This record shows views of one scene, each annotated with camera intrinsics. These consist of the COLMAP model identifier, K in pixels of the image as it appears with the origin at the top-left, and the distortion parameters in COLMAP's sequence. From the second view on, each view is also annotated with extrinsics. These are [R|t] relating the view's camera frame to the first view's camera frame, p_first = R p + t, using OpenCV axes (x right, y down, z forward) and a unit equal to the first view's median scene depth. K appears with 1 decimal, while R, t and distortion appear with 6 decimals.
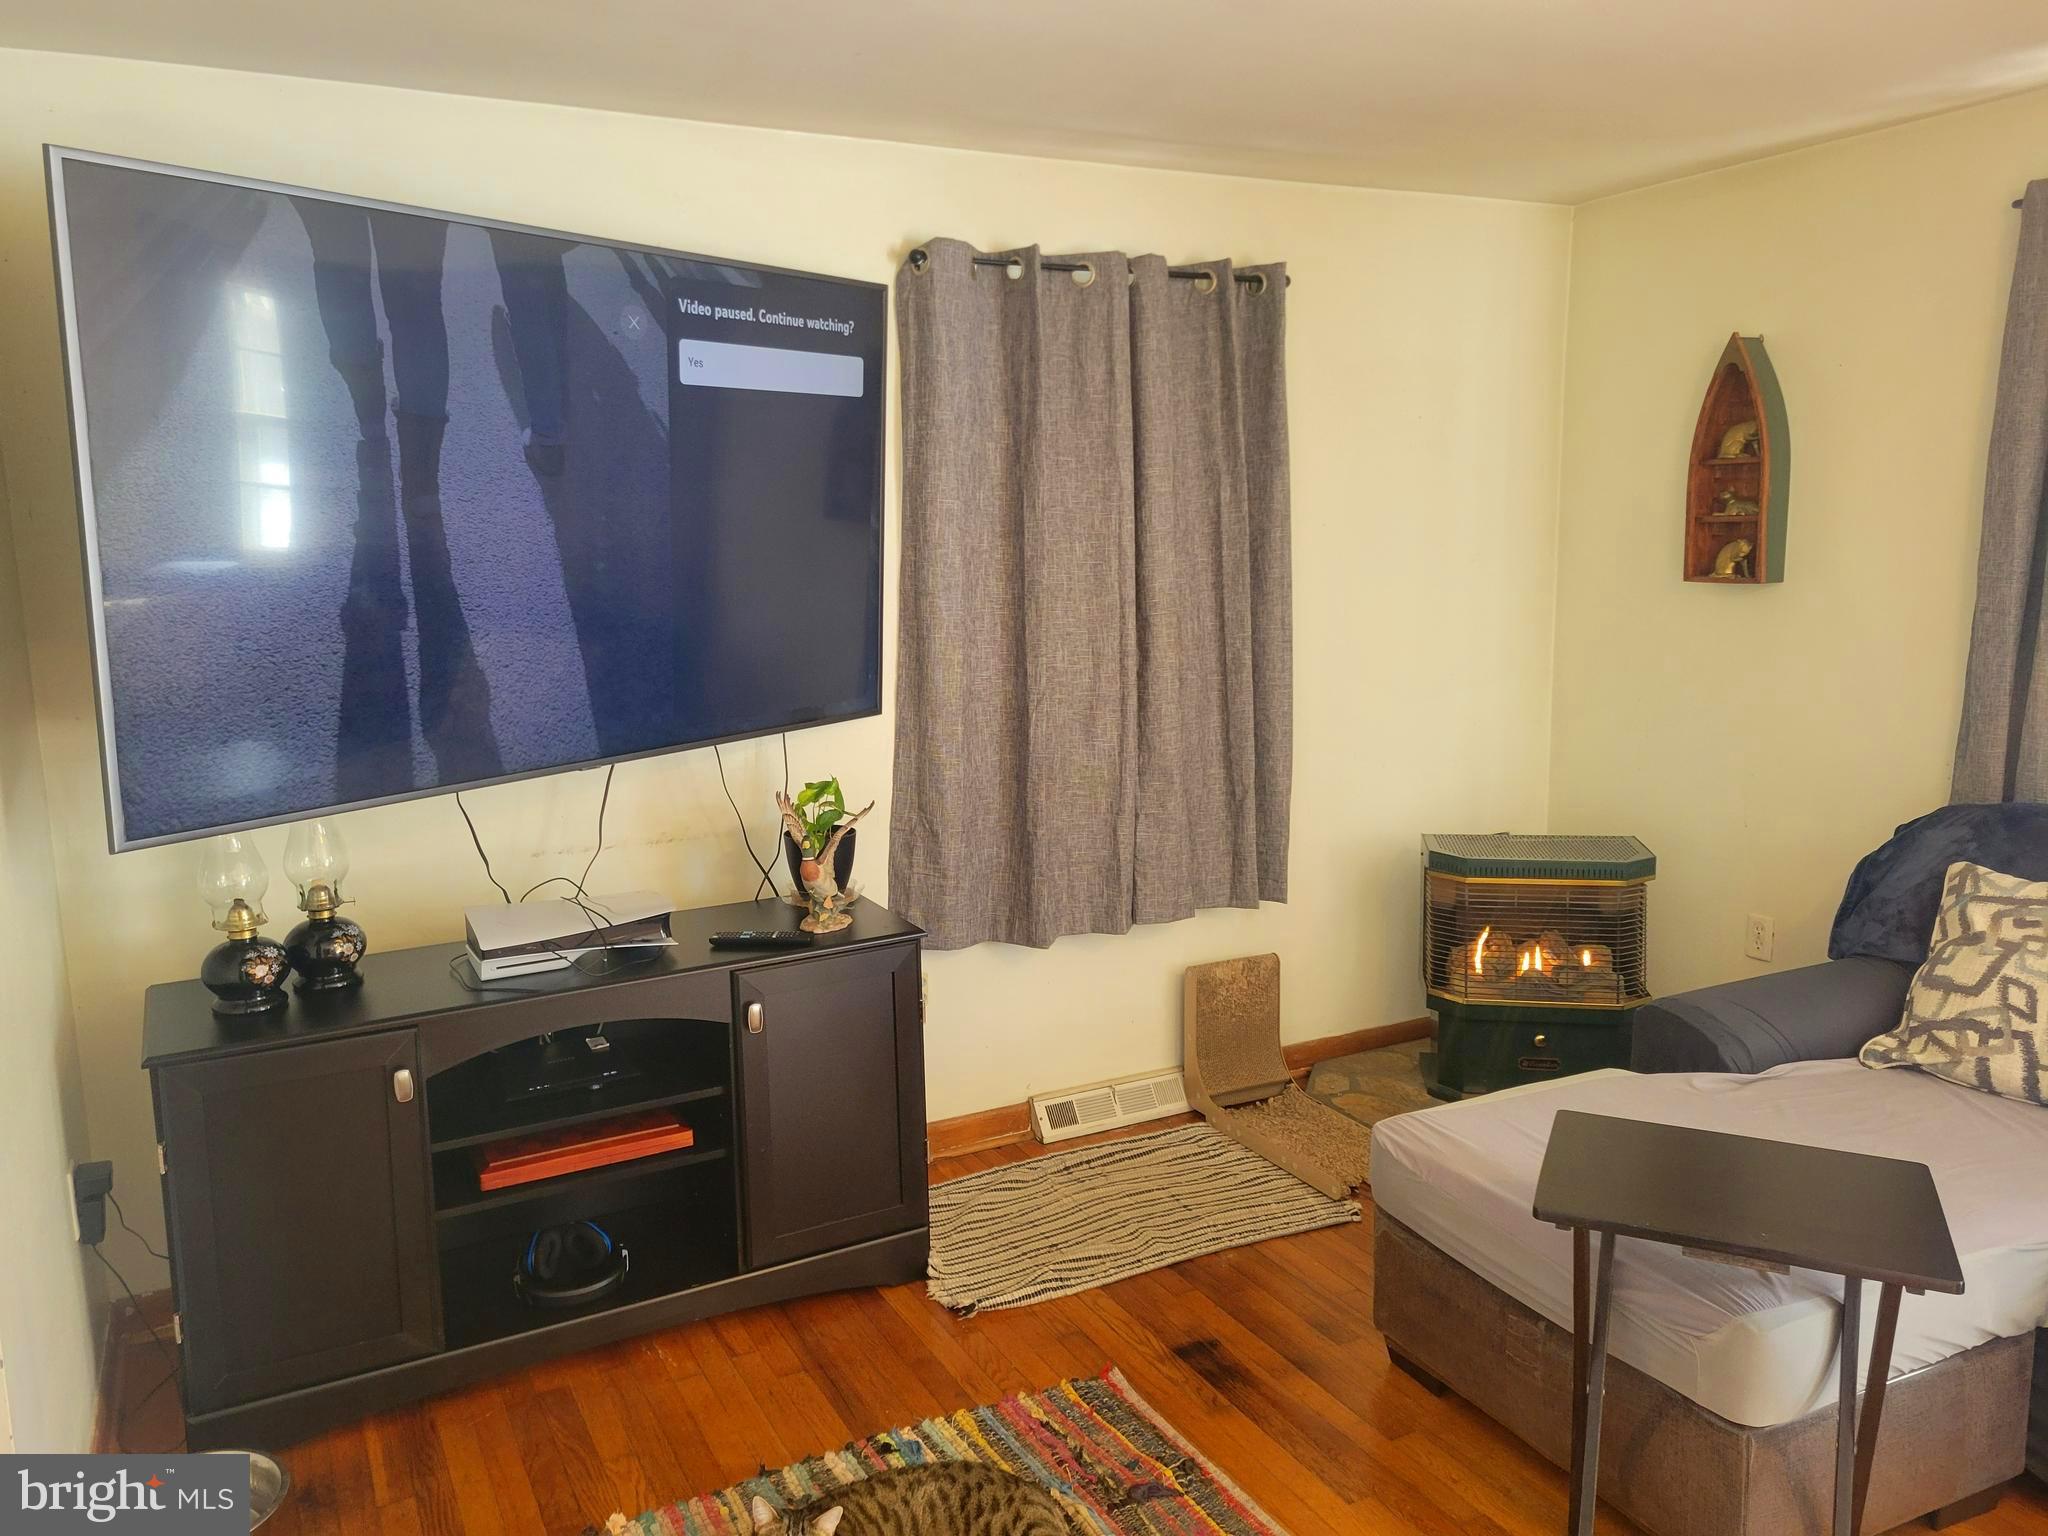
lens RADIAL K [[1527.9, 0, 1021.4], [0, 1527.9, 756.9], [0, 0, 1]] dist [0.033378, 0.005335]
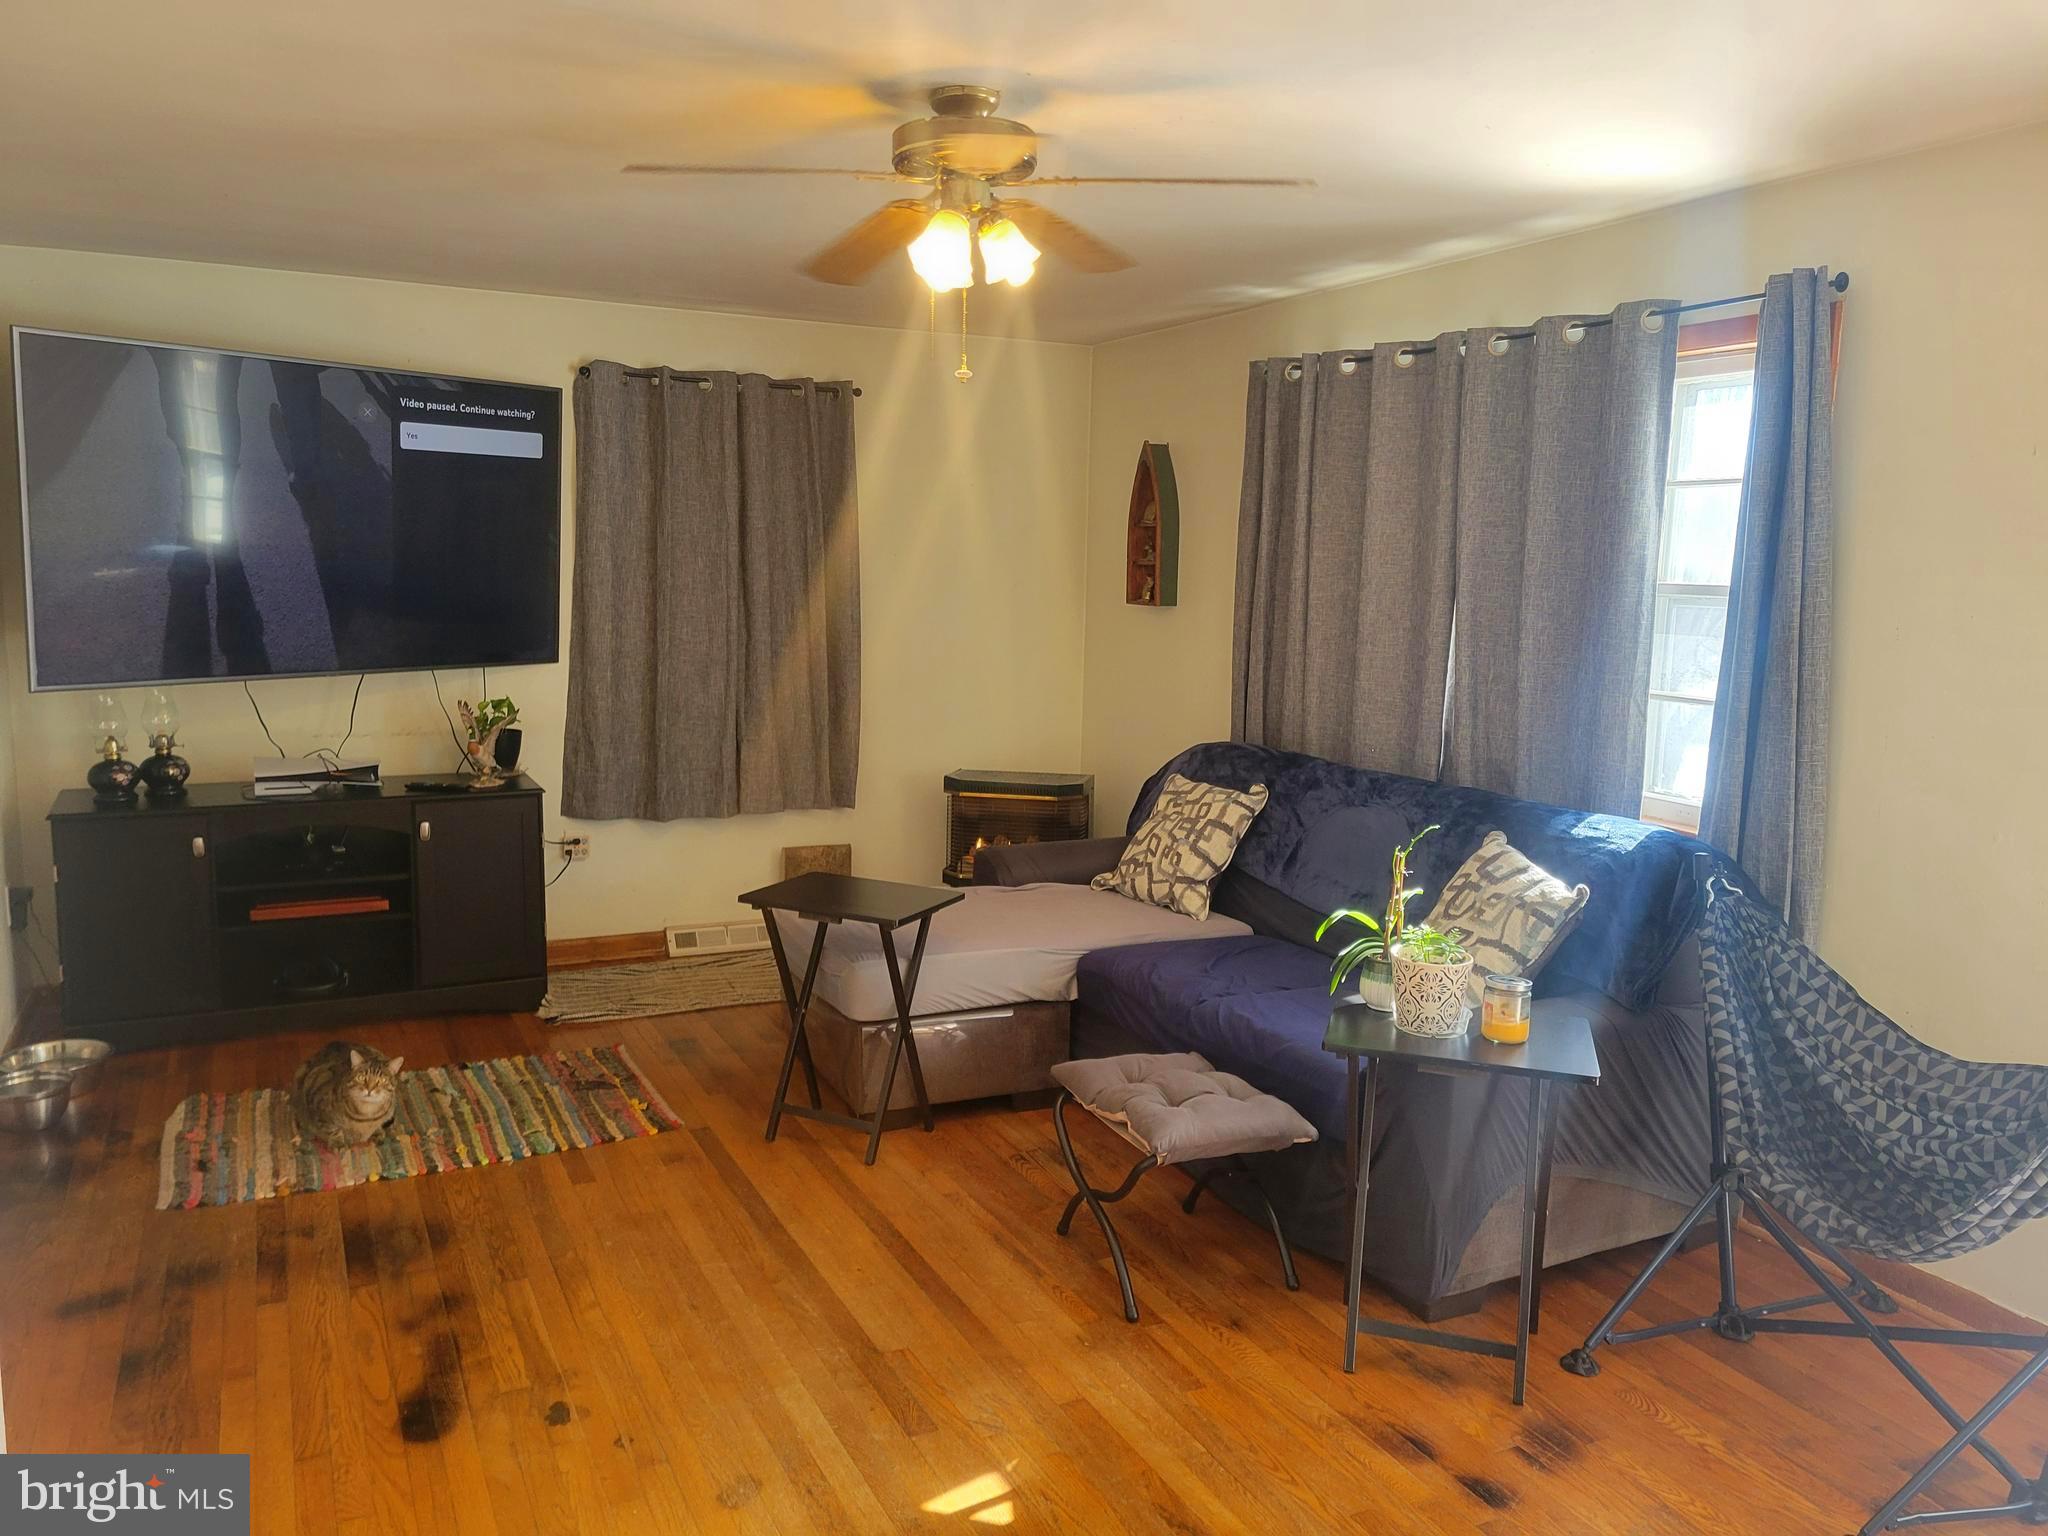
lens RADIAL K [[1527.7, 0, 1024.0], [0, 1527.7, 768.0], [0, 0, 1]] dist [0.037694, -0.008902]
pose [[0.998890, 0.045213, -0.013185, 0.406091], [-0.045392, 0.998876, -0.013614, 0.078730], [0.012555, 0.014197, 0.999820, -0.542729]]
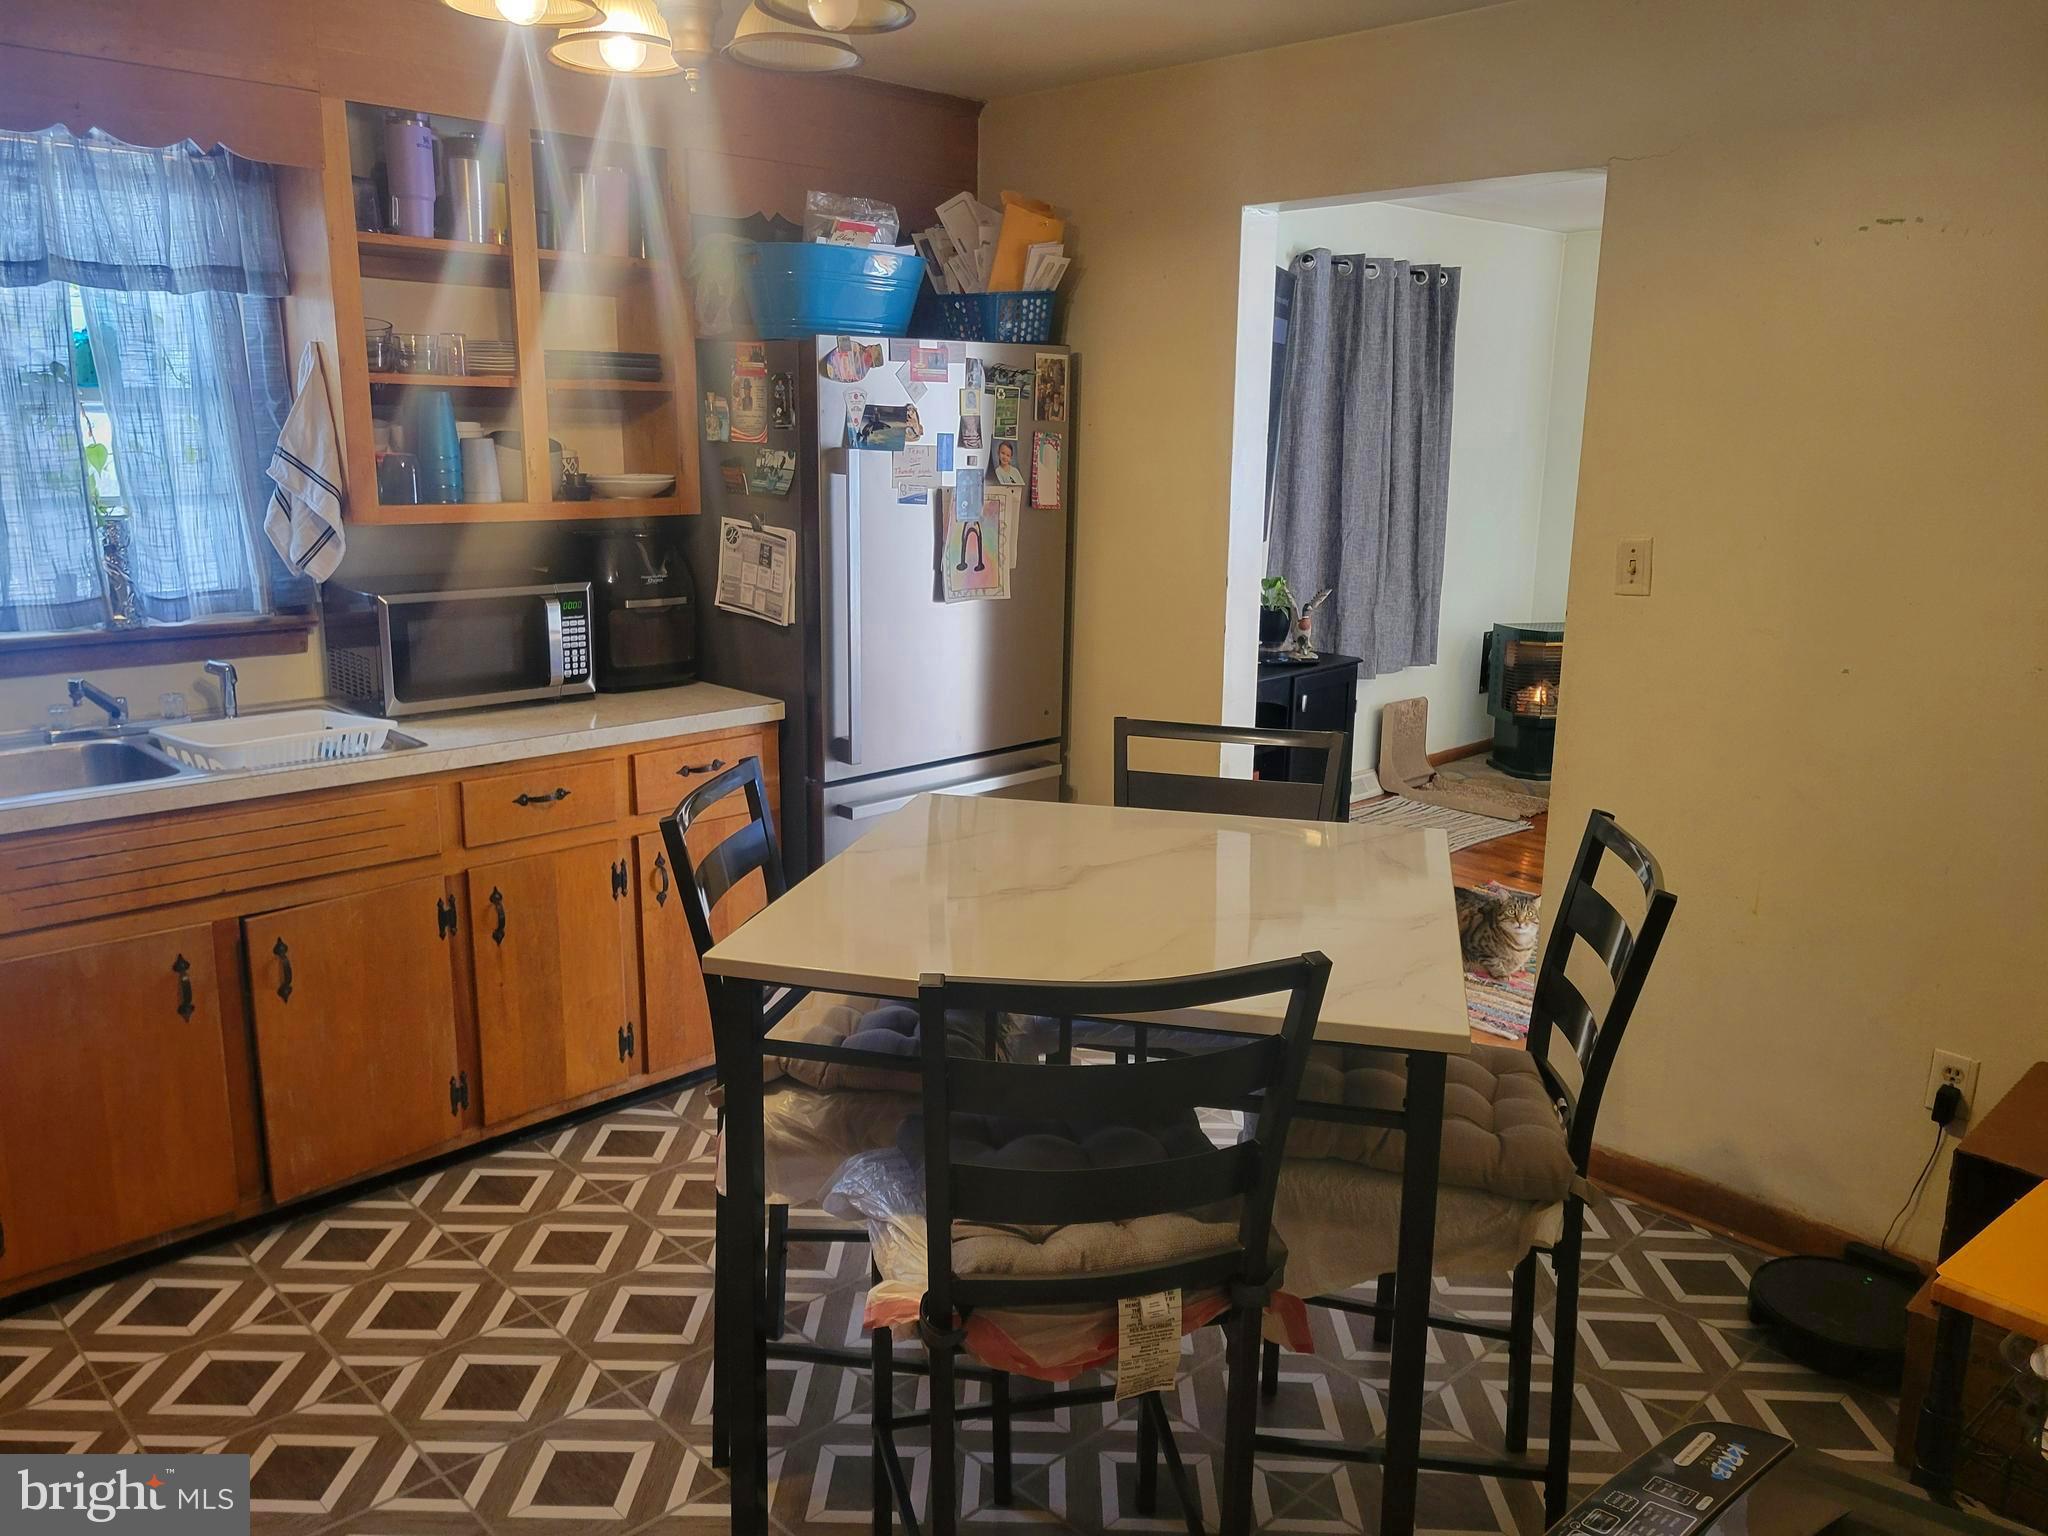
lens RADIAL K [[1527.7, 0, 1024.0], [0, 1527.7, 768.0], [0, 0, 1]] dist [0.037694, -0.008902]
pose [[0.957379, -0.038210, 0.286295, -0.823820], [0.019256, 0.997449, 0.068730, 0.097686], [-0.288190, -0.060288, 0.955673, -0.506582]]
